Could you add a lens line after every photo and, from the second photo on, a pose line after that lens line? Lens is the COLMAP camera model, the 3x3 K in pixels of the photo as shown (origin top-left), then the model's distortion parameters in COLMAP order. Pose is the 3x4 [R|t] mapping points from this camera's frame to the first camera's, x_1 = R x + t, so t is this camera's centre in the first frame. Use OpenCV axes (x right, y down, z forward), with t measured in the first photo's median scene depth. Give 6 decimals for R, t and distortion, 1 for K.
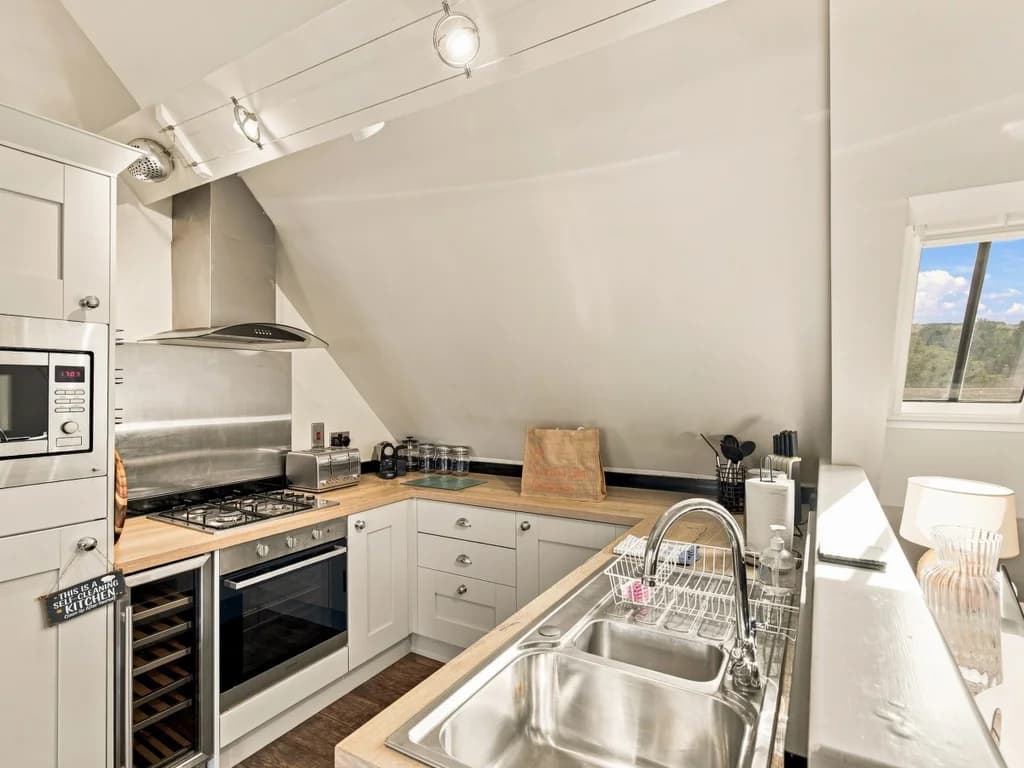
lens RADIAL K [[527.4, 0, 512.6], [0, 527.4, 382.0], [0, 0, 1]] dist [-0.012430, -0.000578]
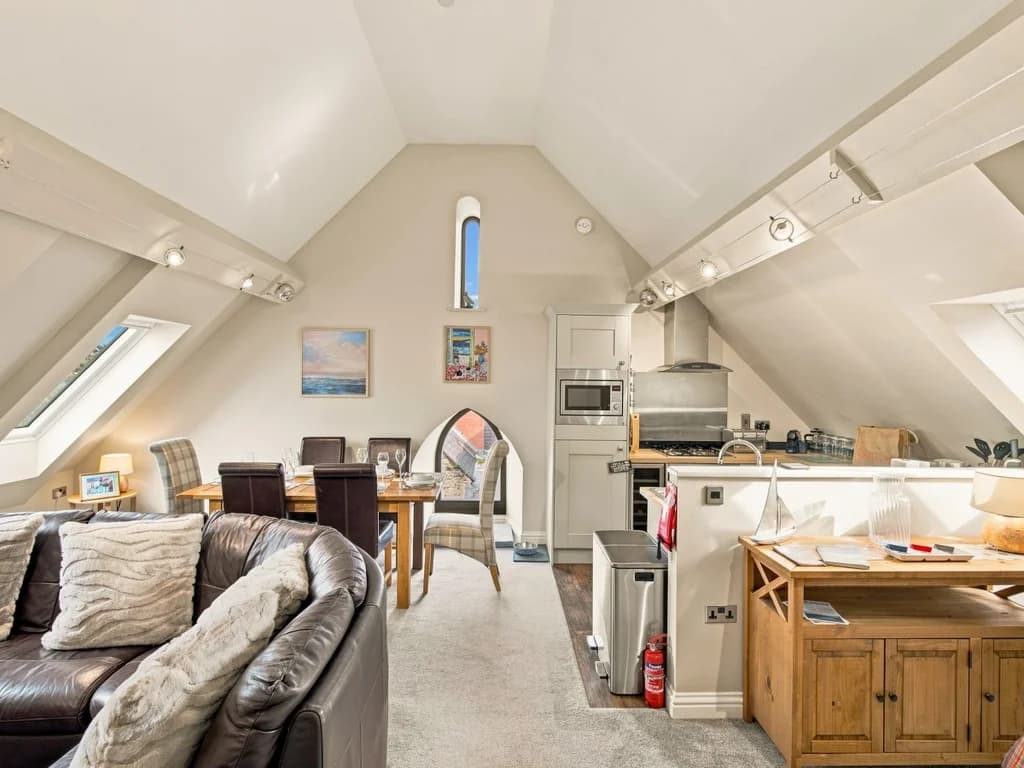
lens RADIAL K [[527.4, 0, 513.2], [0, 527.4, 381.7], [0, 0, 1]] dist [-0.012430, -0.000578]
pose [[0.511303, 0.009565, -0.859348, 0.828924], [-0.002374, 0.999950, 0.009717, -0.048148], [0.859397, -0.002928, 0.511300, -0.594294]]
